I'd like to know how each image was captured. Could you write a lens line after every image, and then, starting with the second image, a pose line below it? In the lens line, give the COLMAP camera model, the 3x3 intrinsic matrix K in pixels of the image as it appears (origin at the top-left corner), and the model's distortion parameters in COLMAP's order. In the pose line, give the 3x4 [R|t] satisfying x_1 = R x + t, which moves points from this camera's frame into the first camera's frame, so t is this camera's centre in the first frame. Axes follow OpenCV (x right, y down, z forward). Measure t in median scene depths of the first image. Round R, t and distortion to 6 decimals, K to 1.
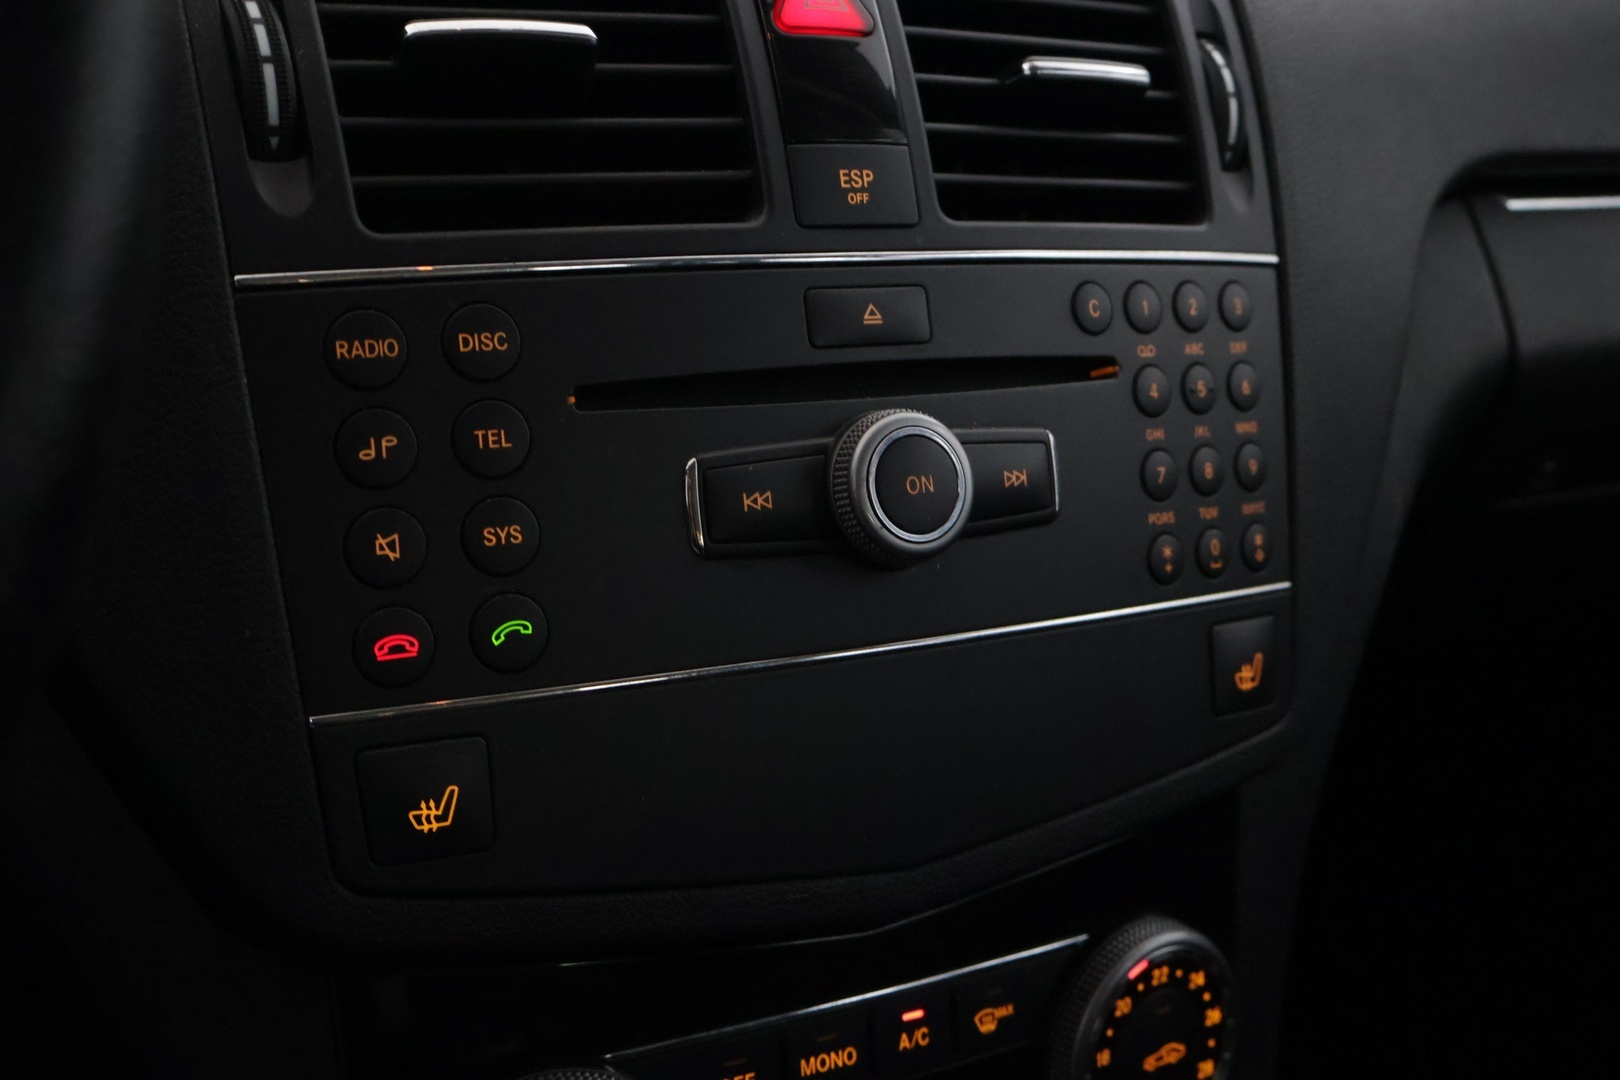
lens RADIAL K [[1952.3, 0, 810.0], [0, 1952.3, 540.0], [0, 0, 1]] dist [-0.023872, -0.056254]
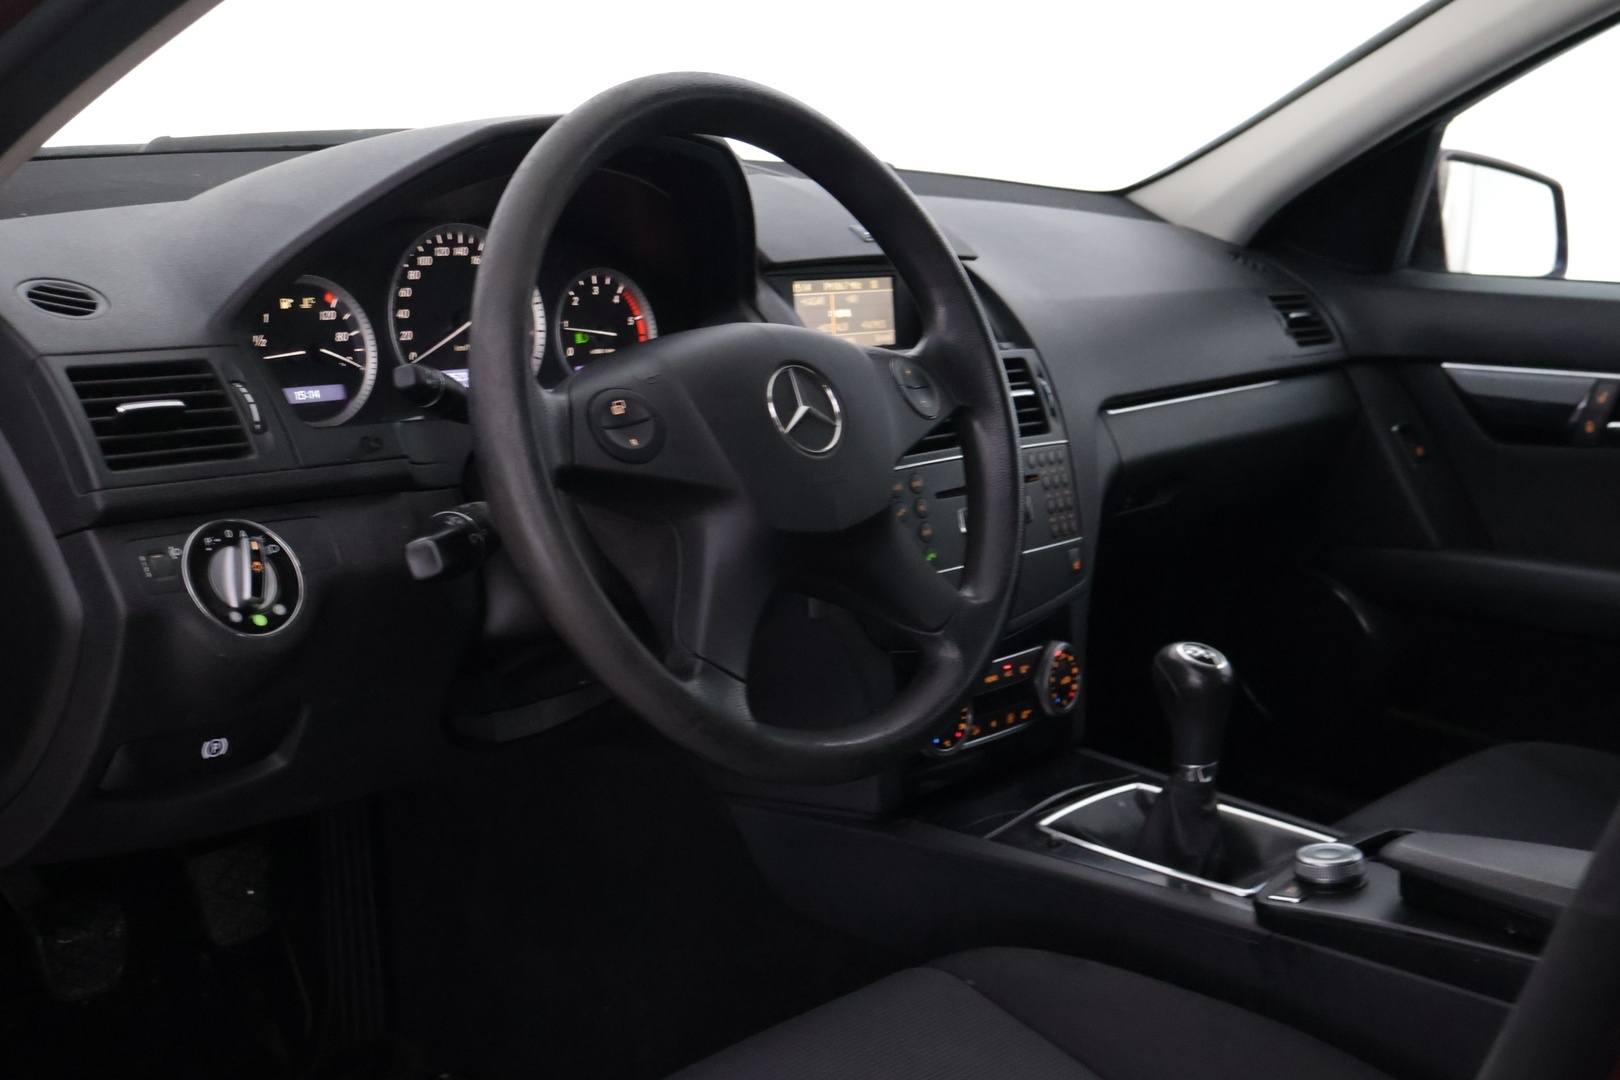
lens RADIAL K [[1952.3, 0, 810.0], [0, 1952.3, 540.0], [0, 0, 1]] dist [-0.023872, -0.056254]
pose [[0.948209, -0.089676, 0.304727, -1.240620], [0.108260, 0.993121, -0.044610, 0.128033], [-0.298630, 0.075289, 0.951394, -2.086231]]
